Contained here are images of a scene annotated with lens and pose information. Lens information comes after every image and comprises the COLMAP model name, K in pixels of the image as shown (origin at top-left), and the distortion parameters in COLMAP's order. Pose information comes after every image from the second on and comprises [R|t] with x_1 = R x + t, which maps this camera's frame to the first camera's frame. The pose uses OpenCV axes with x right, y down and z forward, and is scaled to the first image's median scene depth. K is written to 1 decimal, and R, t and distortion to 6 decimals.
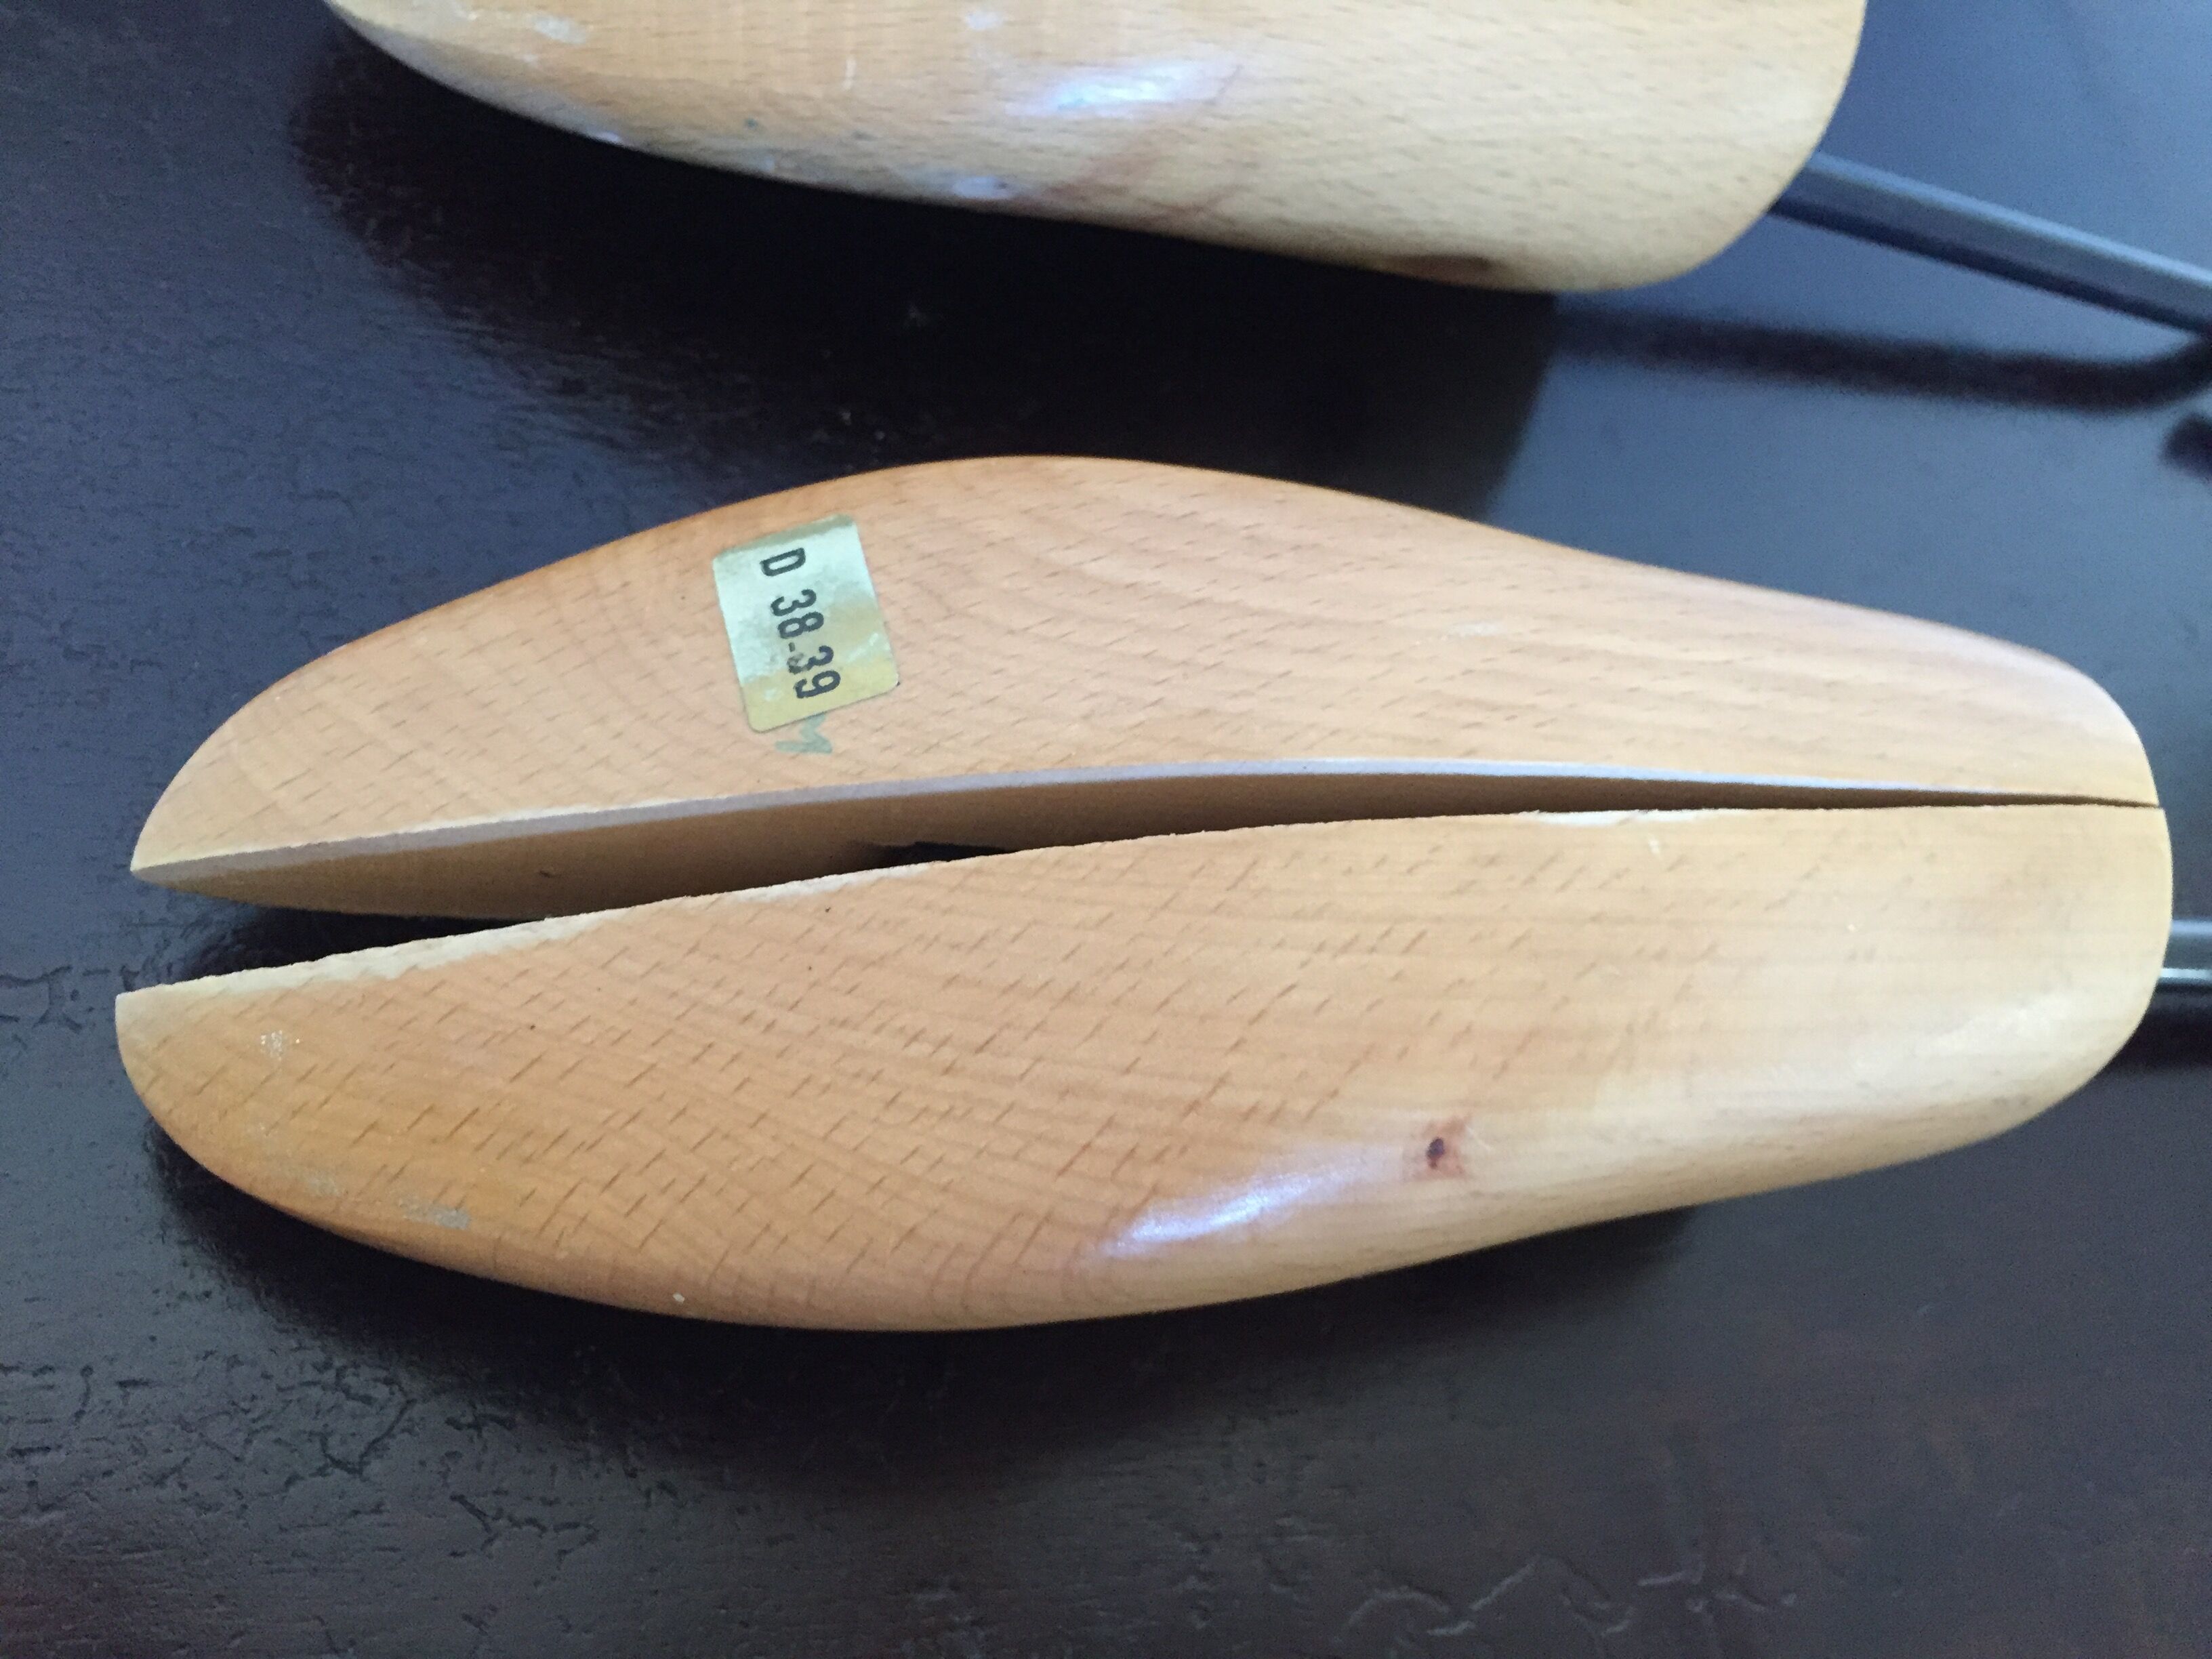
lens RADIAL K [[1931.0, 0, 1106.0], [0, 1931.0, 829.5], [0, 0, 1]] dist [0.041822, -0.019771]
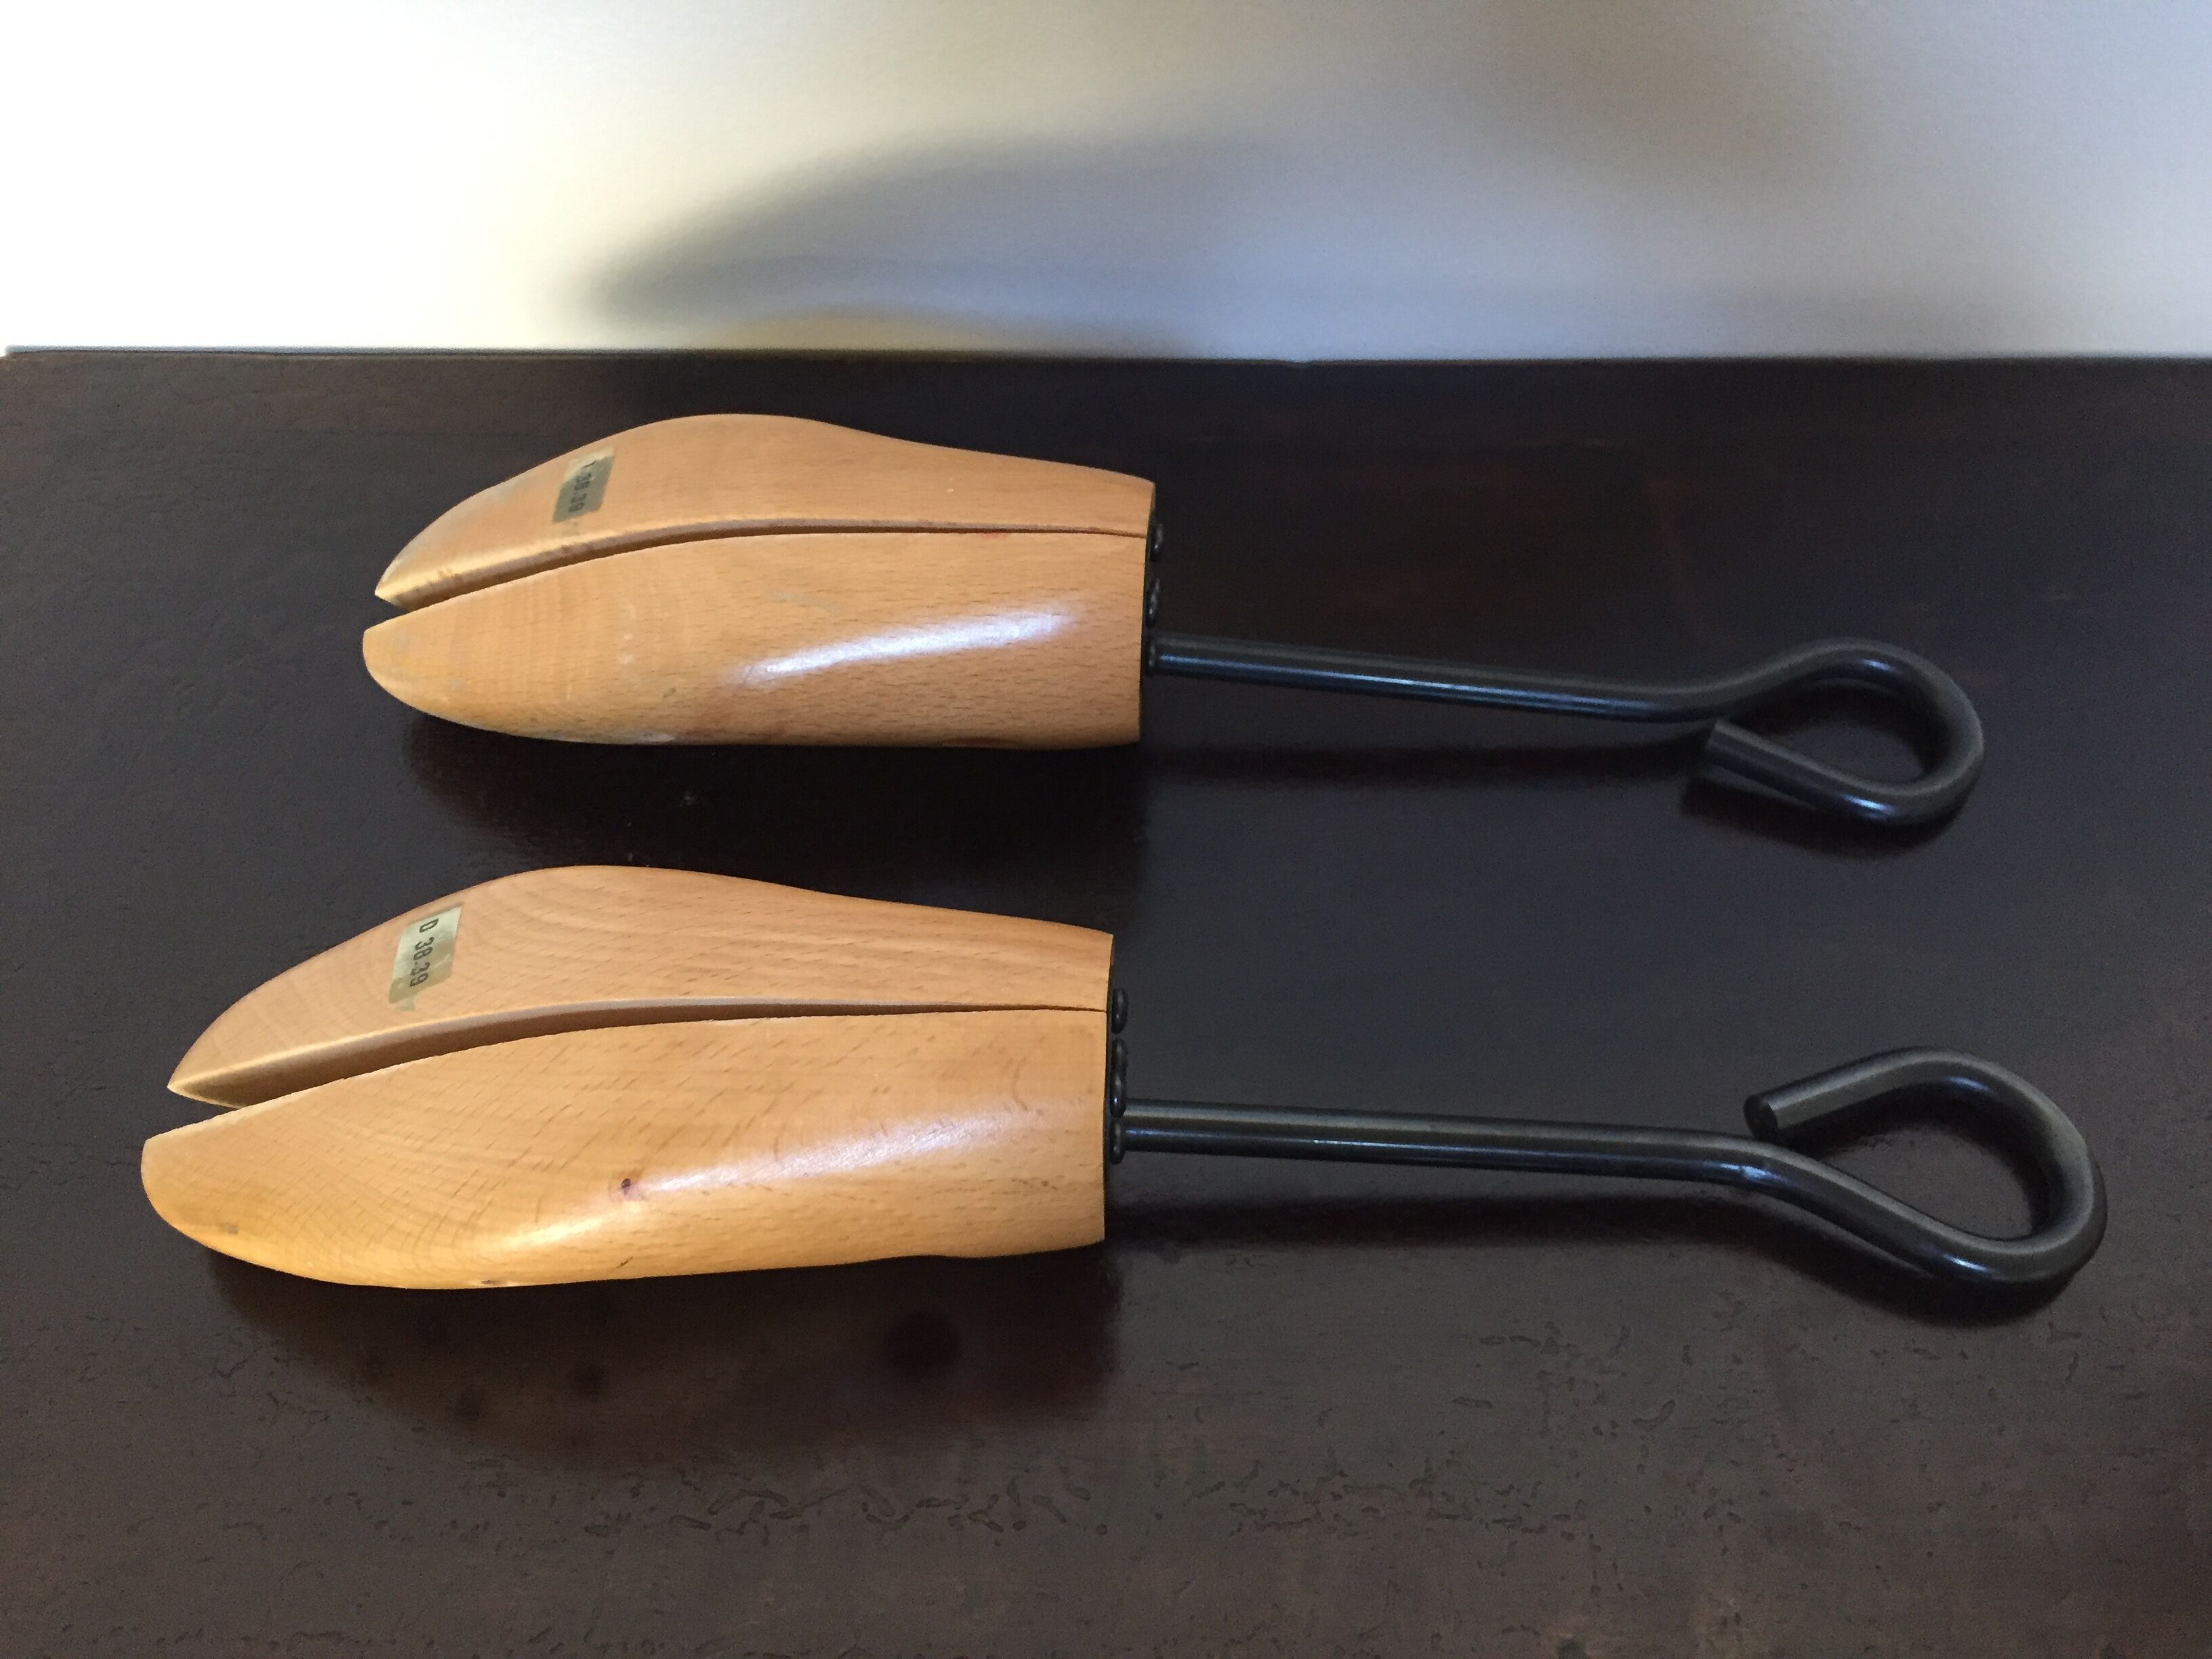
lens RADIAL K [[1829.7, 0, 1212.5], [0, 1829.7, 826.9], [0, 0, 1]] dist [-0.006983, 0.004997]
pose [[0.955813, -0.085424, -0.281289, 1.250295], [0.016272, 0.970757, -0.239513, 0.254359], [0.293523, 0.224353, 0.929252, -0.639967]]
